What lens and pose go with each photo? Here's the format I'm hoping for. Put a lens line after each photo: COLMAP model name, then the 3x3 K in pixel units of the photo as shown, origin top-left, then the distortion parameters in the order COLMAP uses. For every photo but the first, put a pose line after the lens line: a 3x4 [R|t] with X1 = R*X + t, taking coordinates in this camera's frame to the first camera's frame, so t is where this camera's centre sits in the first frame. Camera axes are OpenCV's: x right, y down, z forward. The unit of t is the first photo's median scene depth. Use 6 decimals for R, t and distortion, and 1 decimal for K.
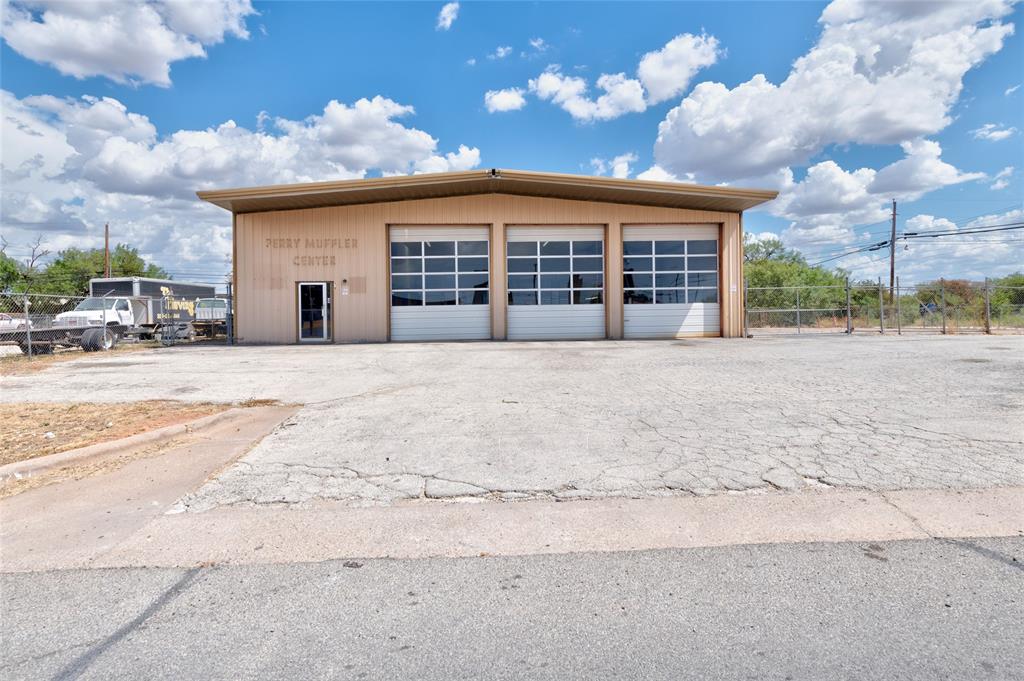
lens RADIAL K [[510.1, 0, 509.9], [0, 510.1, 329.4], [0, 0, 1]] dist [0.007272, -0.004494]
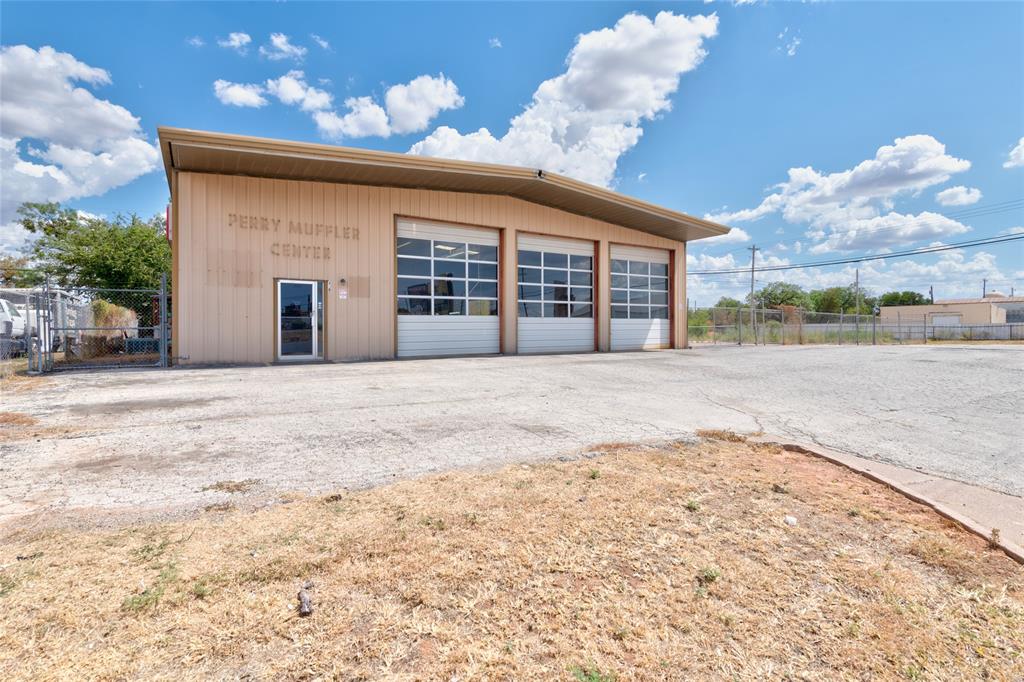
lens RADIAL K [[471.0, 0, 506.3], [0, 471.0, 338.8], [0, 0, 1]] dist [0.015333, 0.000560]
pose [[0.877977, -0.000104, 0.478704, -0.439404], [-0.000077, 1.000000, 0.000358, -0.007462], [-0.478704, -0.000351, 0.877976, 0.248059]]
